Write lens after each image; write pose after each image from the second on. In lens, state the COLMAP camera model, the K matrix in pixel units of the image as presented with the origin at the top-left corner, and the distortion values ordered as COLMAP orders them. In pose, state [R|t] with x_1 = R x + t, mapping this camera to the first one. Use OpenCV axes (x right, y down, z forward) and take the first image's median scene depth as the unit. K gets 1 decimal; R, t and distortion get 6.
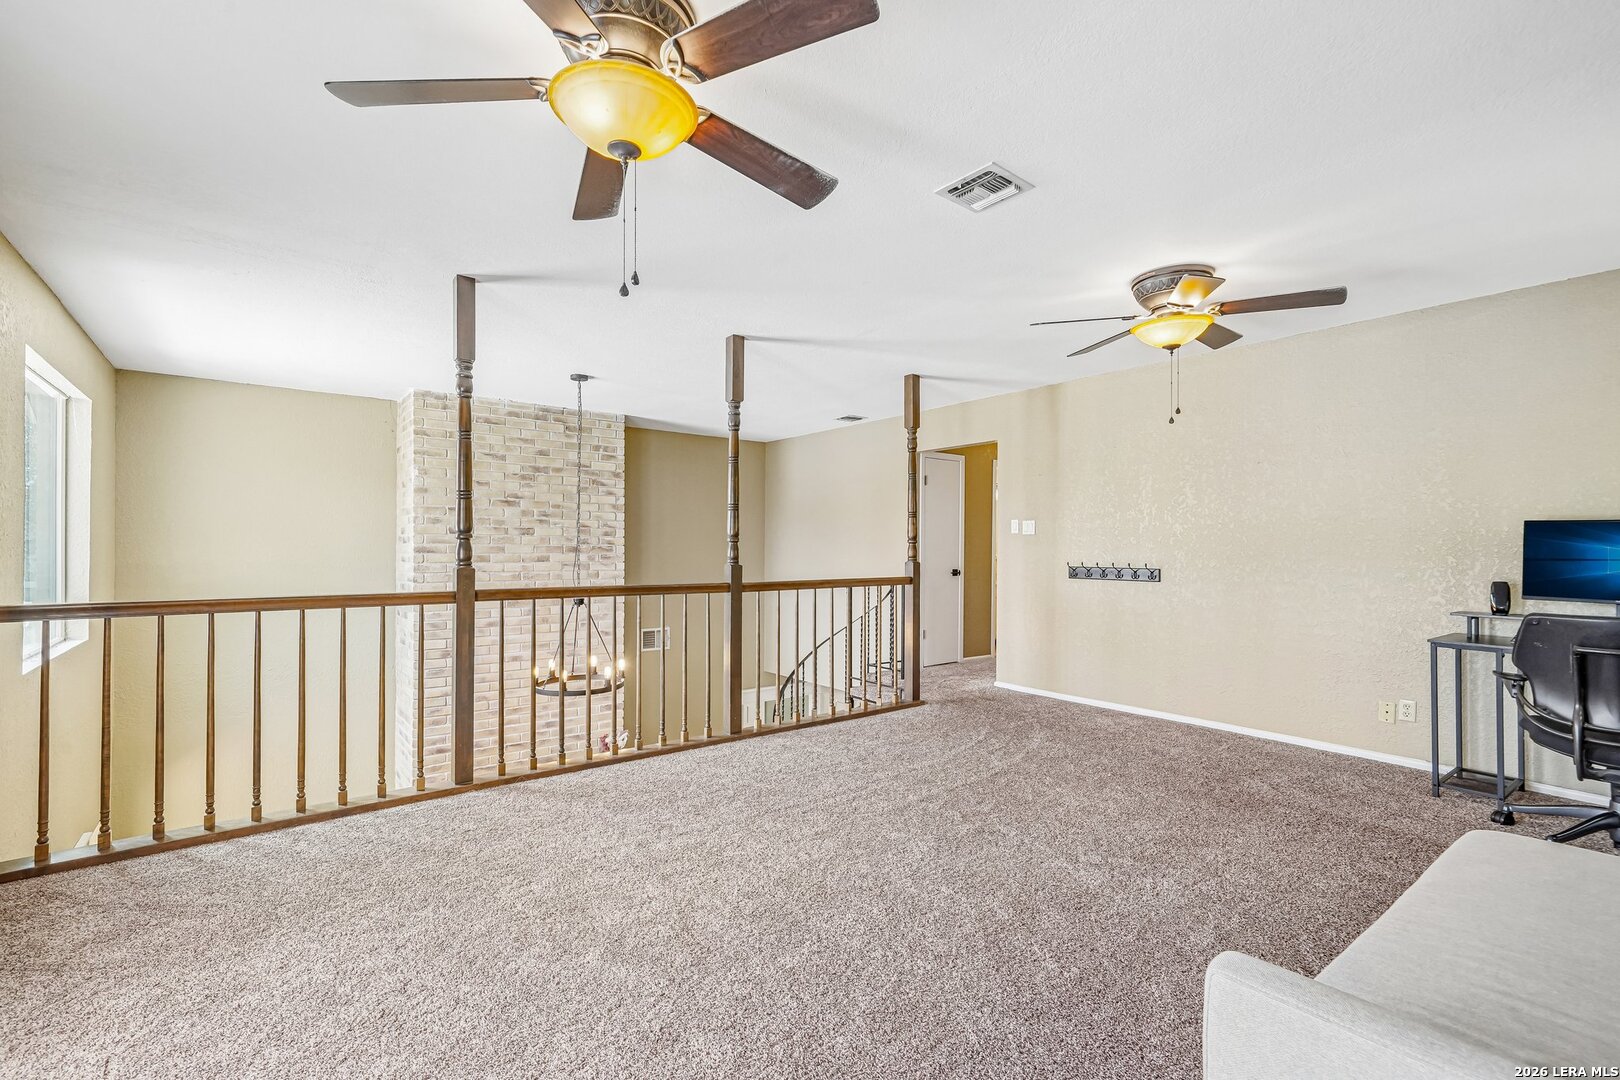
lens RADIAL K [[685.4, 0, 809.5], [0, 685.4, 543.4], [0, 0, 1]] dist [-0.001212, -0.000076]
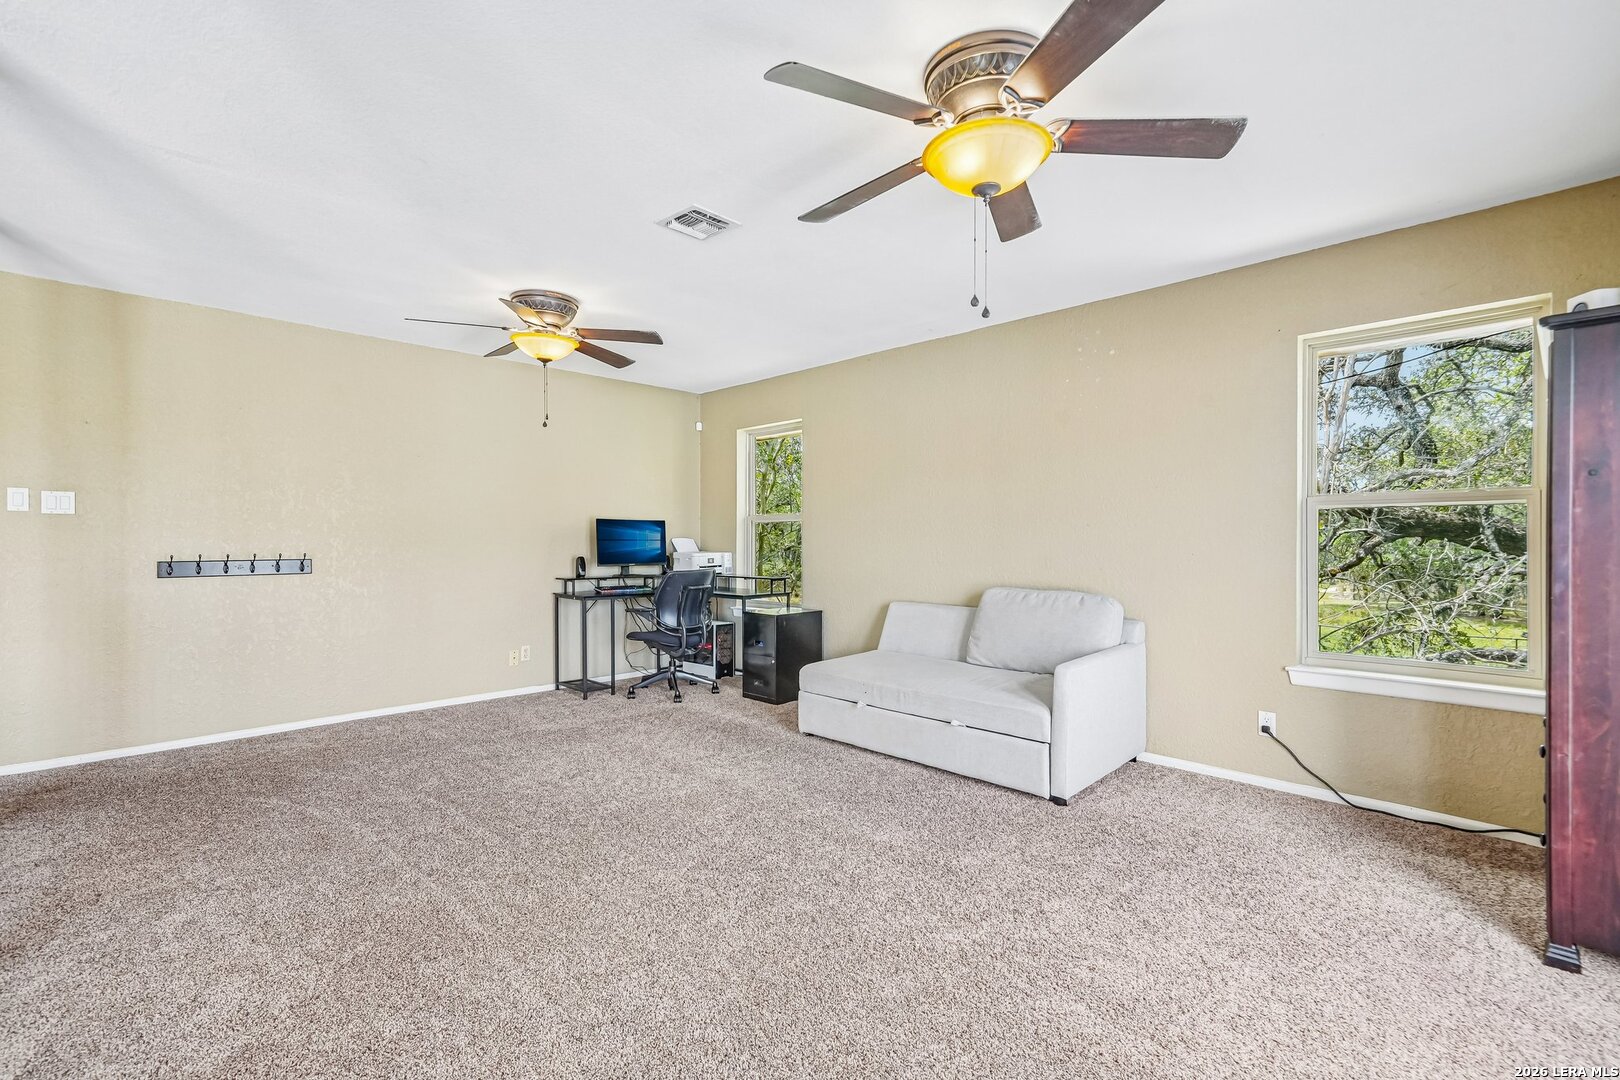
lens RADIAL K [[685.4, 0, 809.3], [0, 685.4, 538.5], [0, 0, 1]] dist [-0.001212, -0.000076]
pose [[-0.077744, -0.005350, 0.996959, -0.436674], [-0.008743, 0.999951, 0.004684, 0.001091], [-0.996935, -0.008352, -0.077787, 0.434399]]
